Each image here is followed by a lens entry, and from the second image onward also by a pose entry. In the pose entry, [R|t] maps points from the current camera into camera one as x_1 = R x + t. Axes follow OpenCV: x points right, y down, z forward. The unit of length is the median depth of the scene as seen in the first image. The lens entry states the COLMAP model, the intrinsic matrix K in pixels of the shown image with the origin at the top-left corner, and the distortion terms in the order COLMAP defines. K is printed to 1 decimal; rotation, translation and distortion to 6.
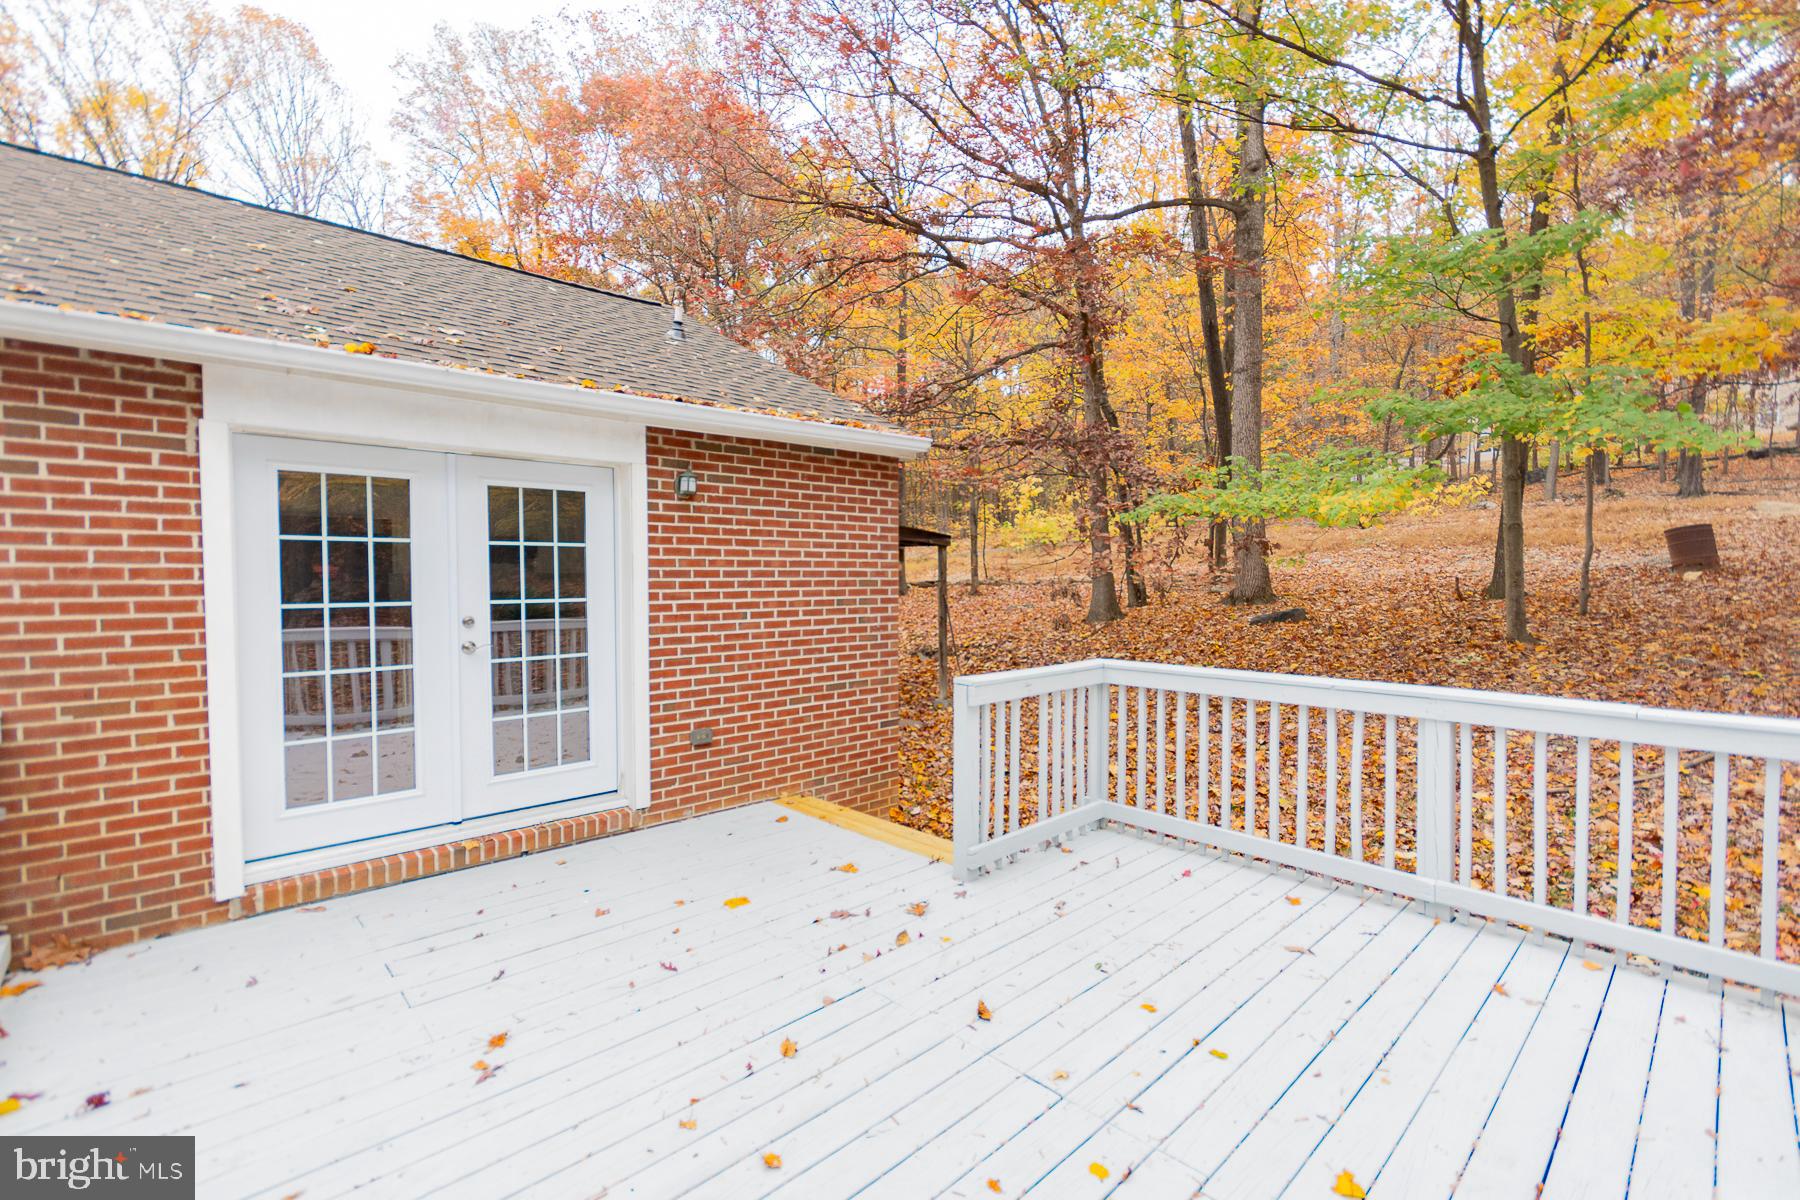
lens RADIAL K [[787.9, 0, 899.2], [0, 787.9, 601.7], [0, 0, 1]] dist [0.005509, -0.000459]
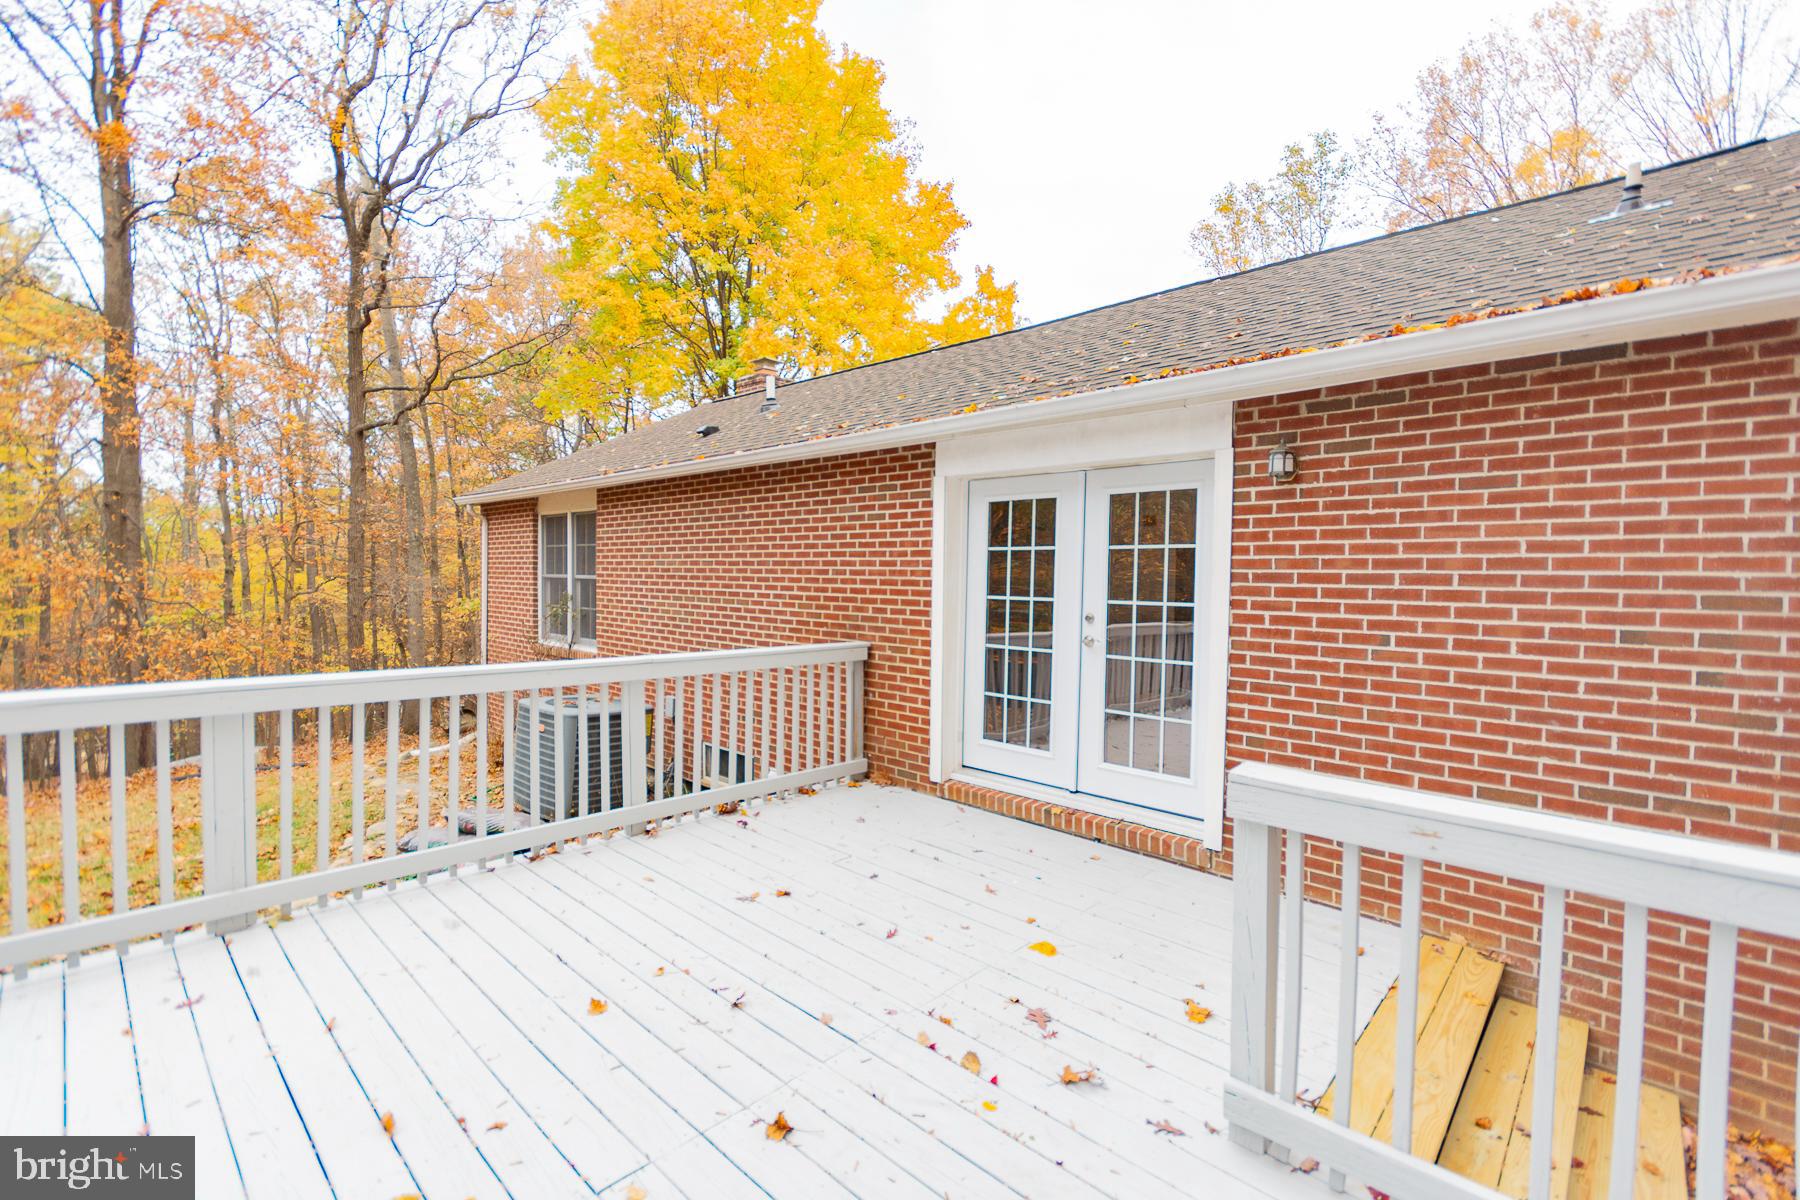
lens RADIAL K [[787.9, 0, 899.2], [0, 787.9, 601.7], [0, 0, 1]] dist [0.005509, -0.000459]
pose [[0.063320, 0.036510, -0.997325, 0.503593], [-0.047832, 0.998293, 0.033508, -0.020579], [0.996846, 0.045583, 0.064959, 0.594909]]
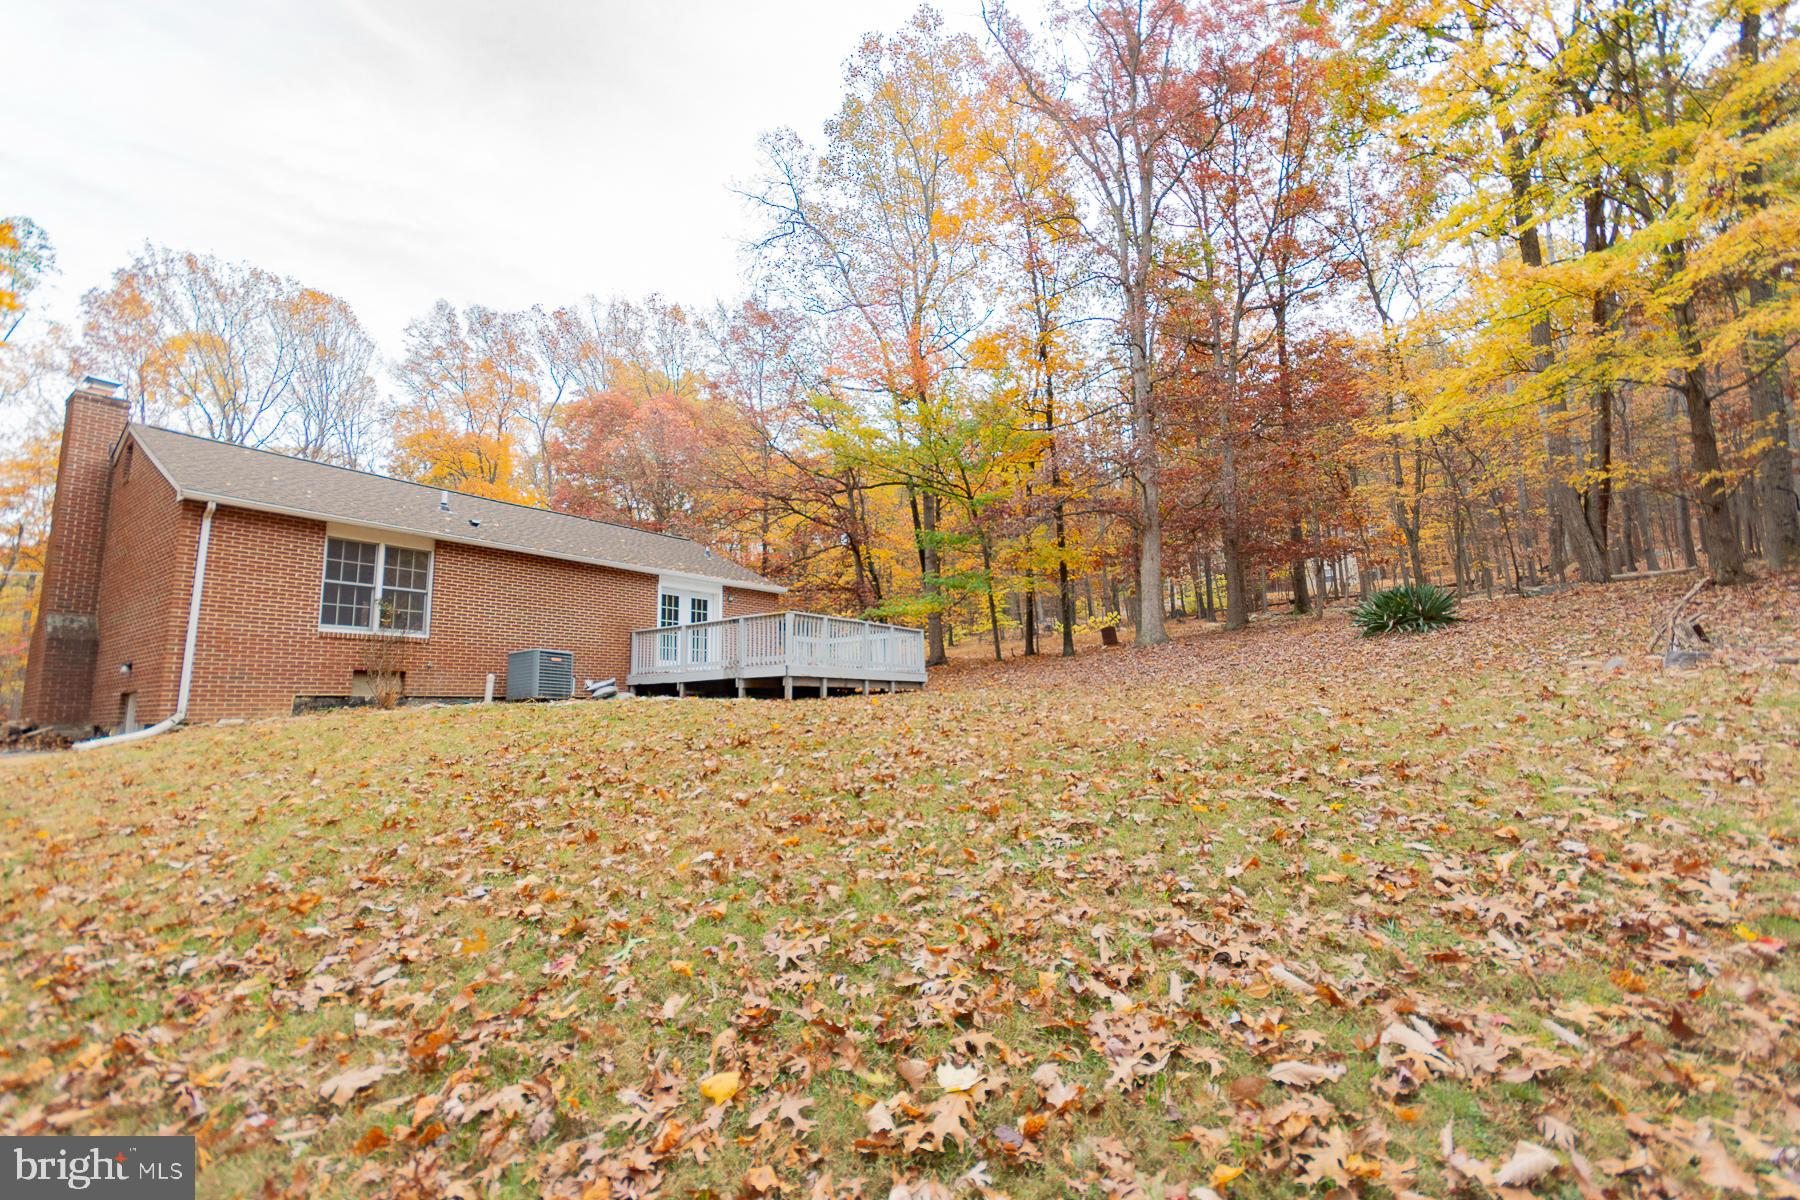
lens RADIAL K [[787.9, 0, 899.2], [0, 787.9, 601.7], [0, 0, 1]] dist [0.005509, -0.000459]
pose [[0.980985, 0.008753, 0.193886, -0.208169], [0.026163, 0.983901, -0.176790, 0.655602], [-0.192312, 0.178501, 0.964963, -3.336164]]
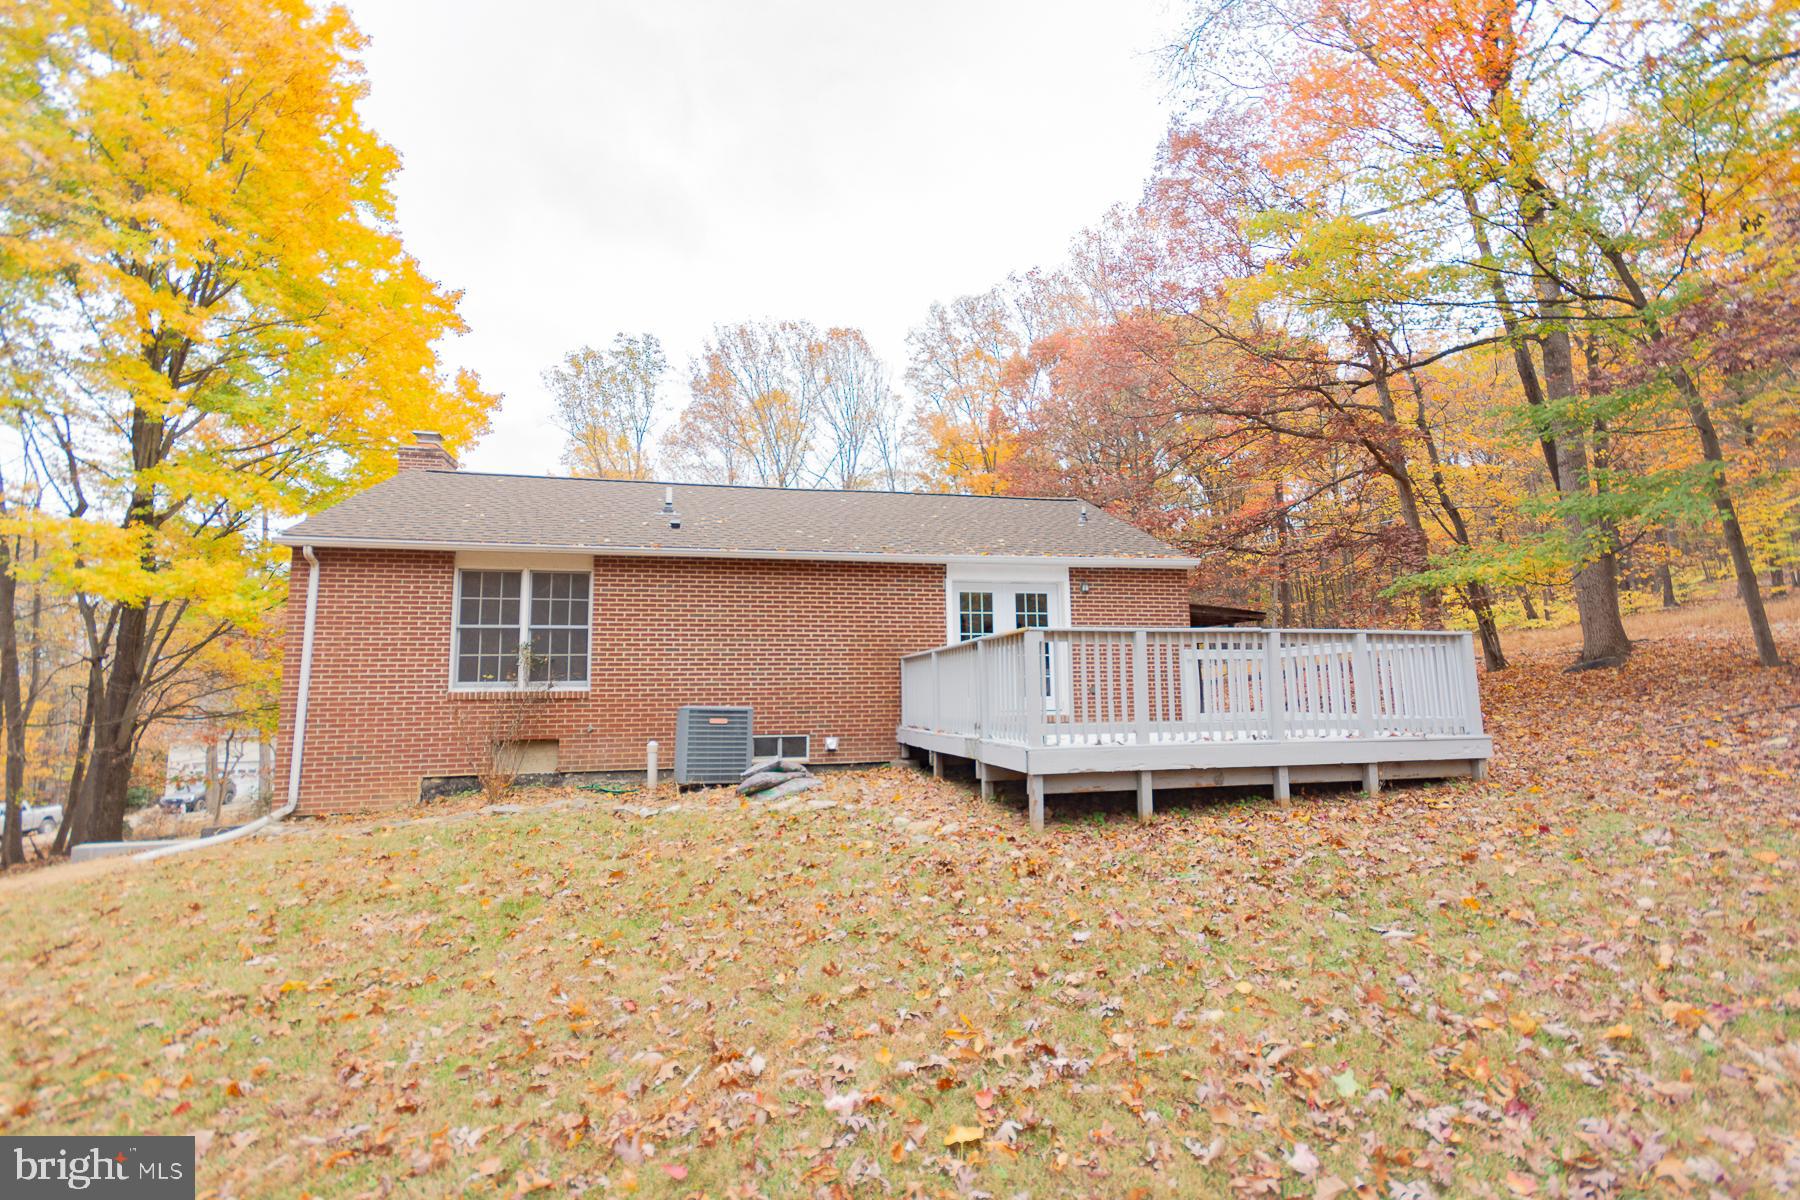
lens RADIAL K [[783.7, 0, 905.6], [0, 783.7, 600.6], [0, 0, 1]] dist [0.010968, 0.000036]
pose [[0.862815, -0.071322, -0.500464, 0.504641], [-0.004864, 0.988780, -0.149299, 0.277866], [0.505497, 0.131252, 0.852787, -1.474208]]
